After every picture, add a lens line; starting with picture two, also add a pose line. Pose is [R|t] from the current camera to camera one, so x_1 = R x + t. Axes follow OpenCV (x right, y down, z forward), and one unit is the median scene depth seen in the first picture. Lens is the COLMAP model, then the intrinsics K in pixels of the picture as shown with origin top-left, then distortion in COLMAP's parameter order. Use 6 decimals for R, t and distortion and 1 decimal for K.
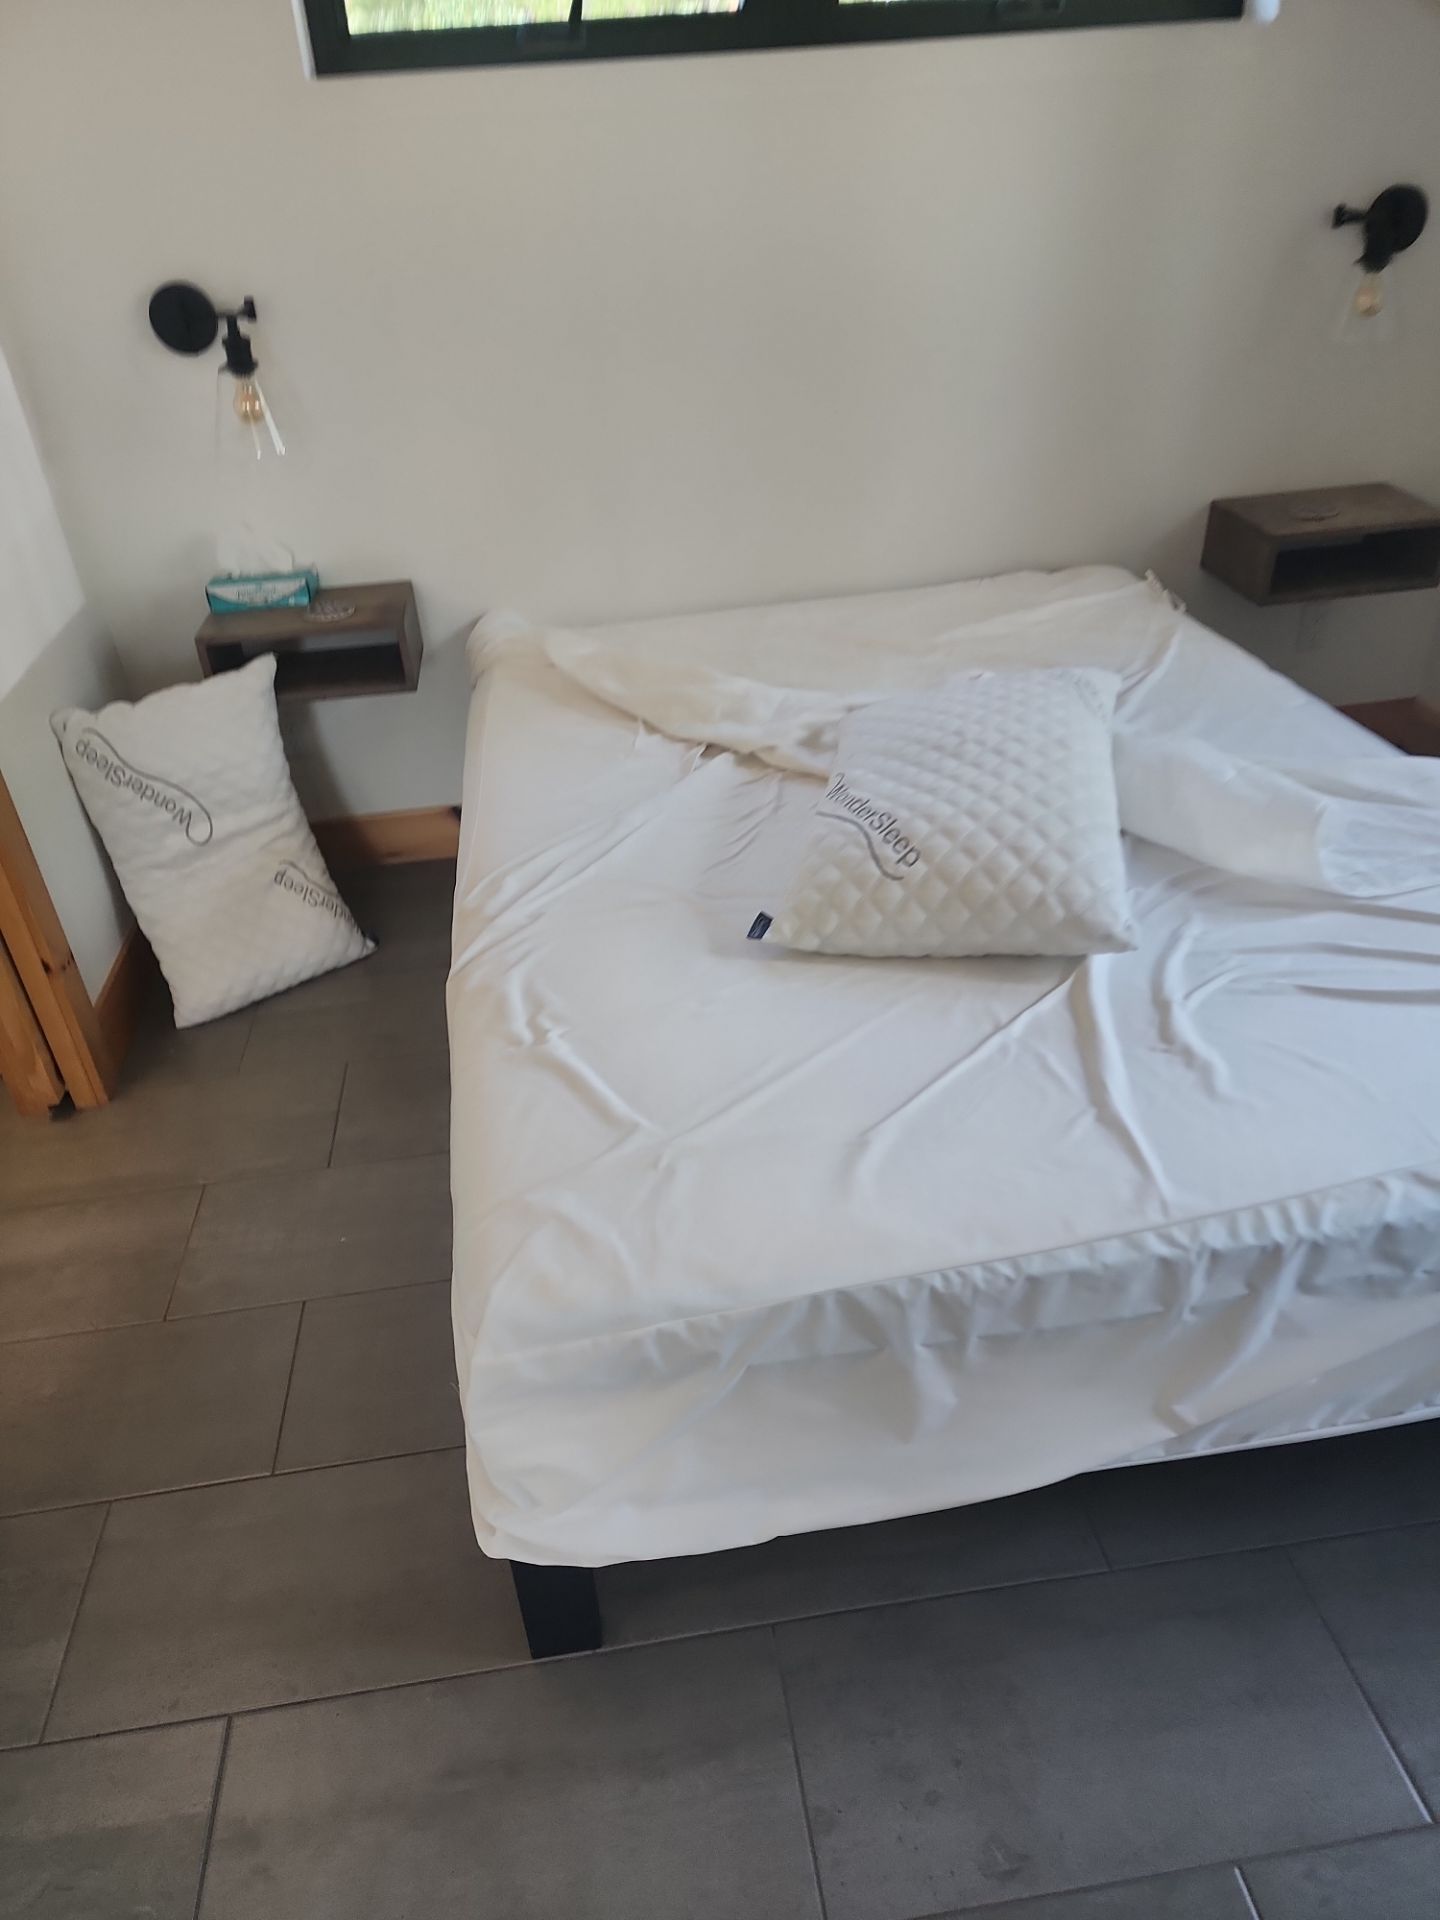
lens RADIAL K [[1281.9, 0, 724.9], [0, 1281.9, 963.3], [0, 0, 1]] dist [0.117912, -0.084983]
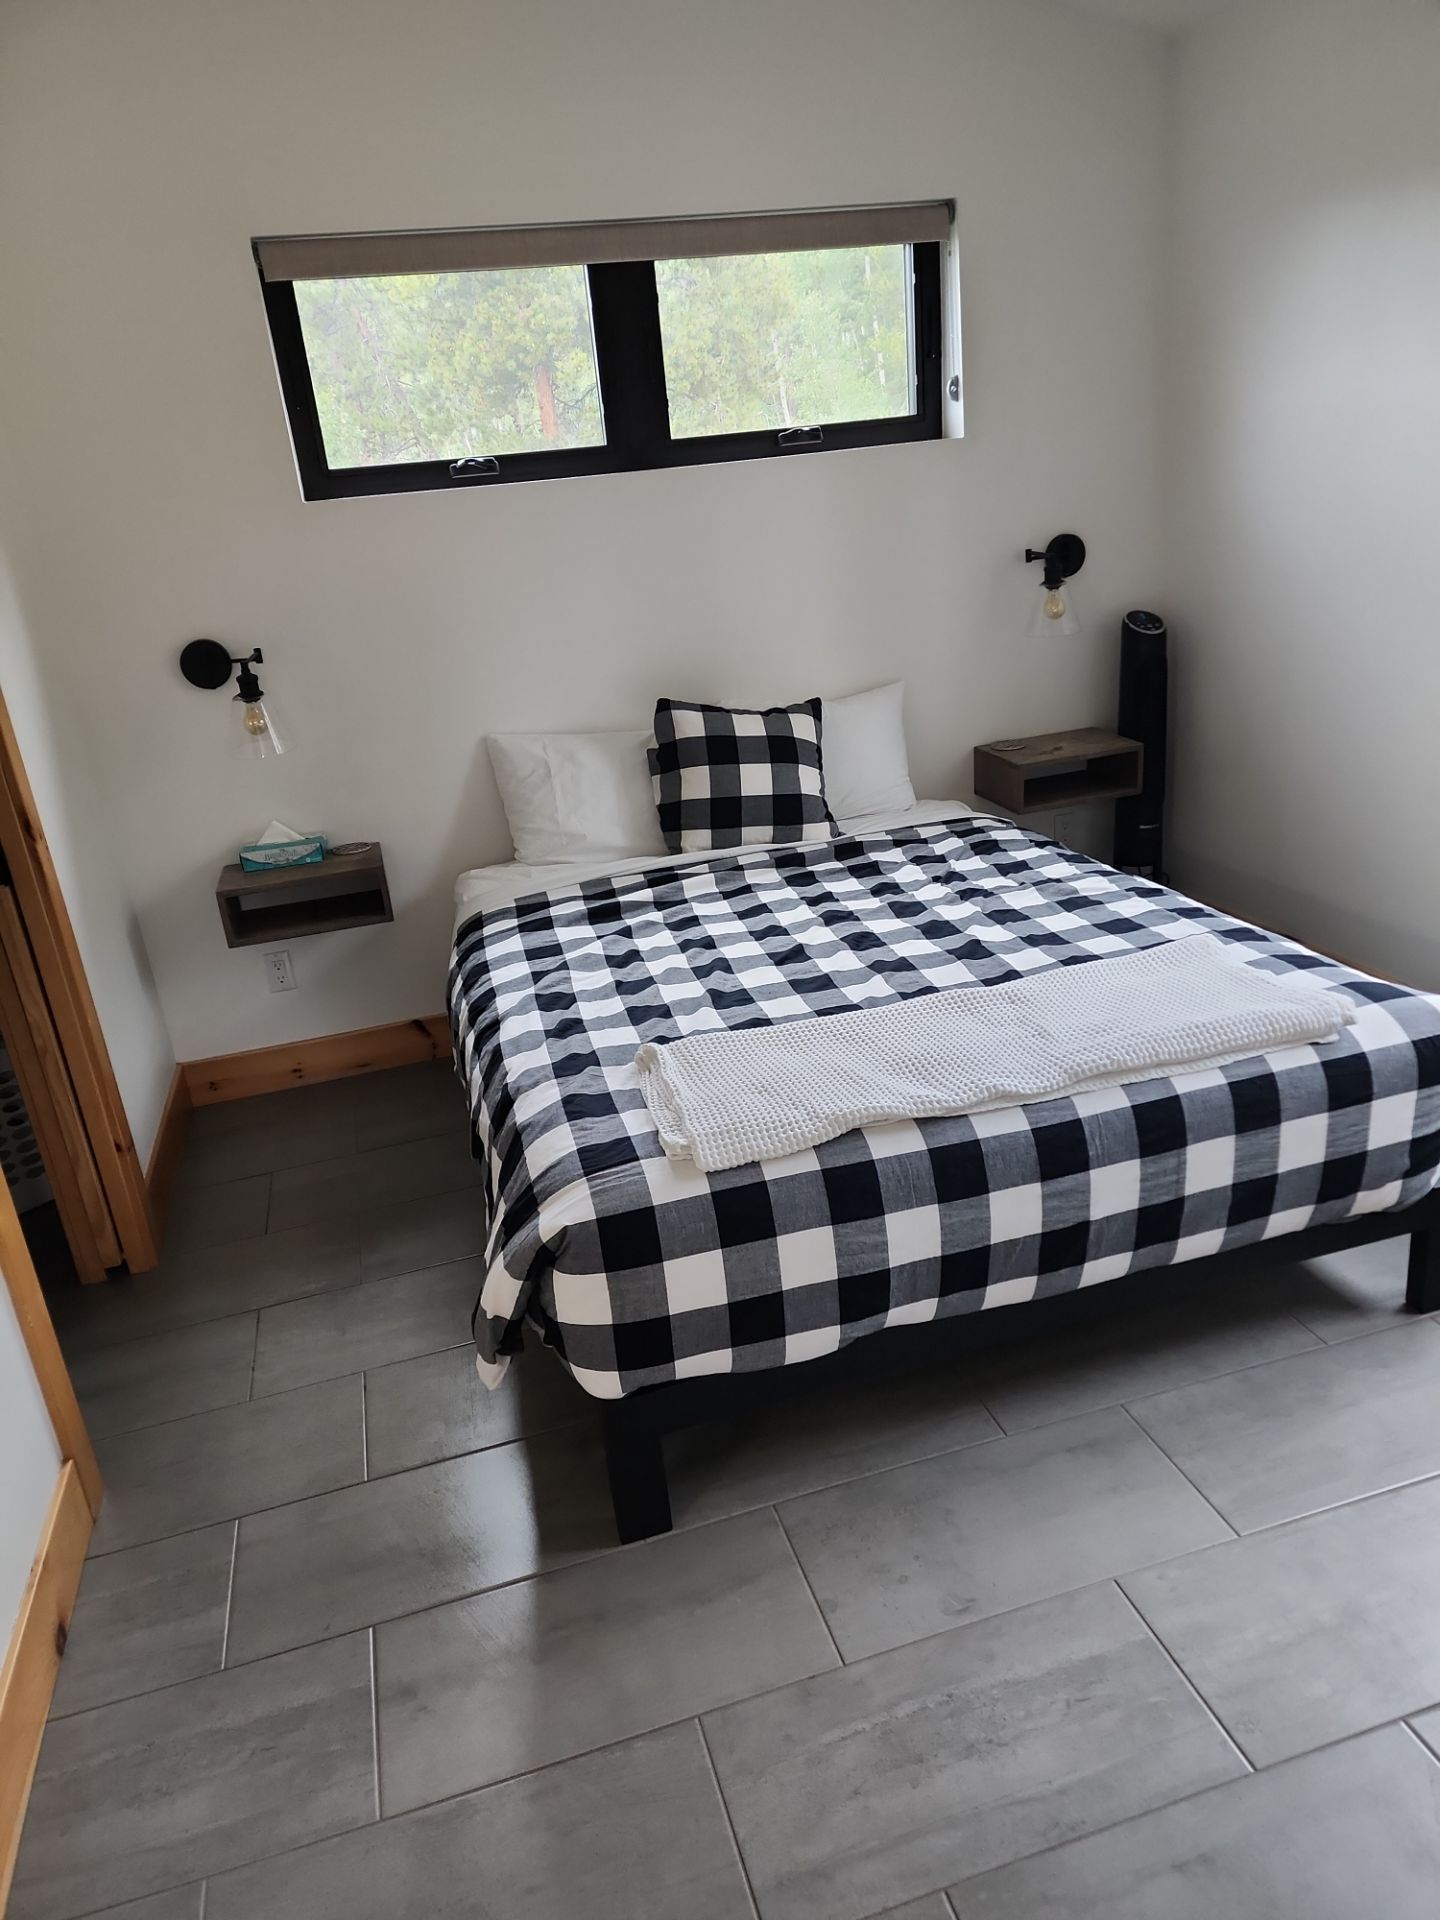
lens RADIAL K [[1281.9, 0, 724.9], [0, 1281.9, 963.3], [0, 0, 1]] dist [0.117912, -0.084983]
pose [[0.988775, -0.088778, 0.120180, -0.074793], [0.113410, 0.969602, -0.216818, 0.147768], [-0.097279, 0.228014, 0.968786, -0.256168]]
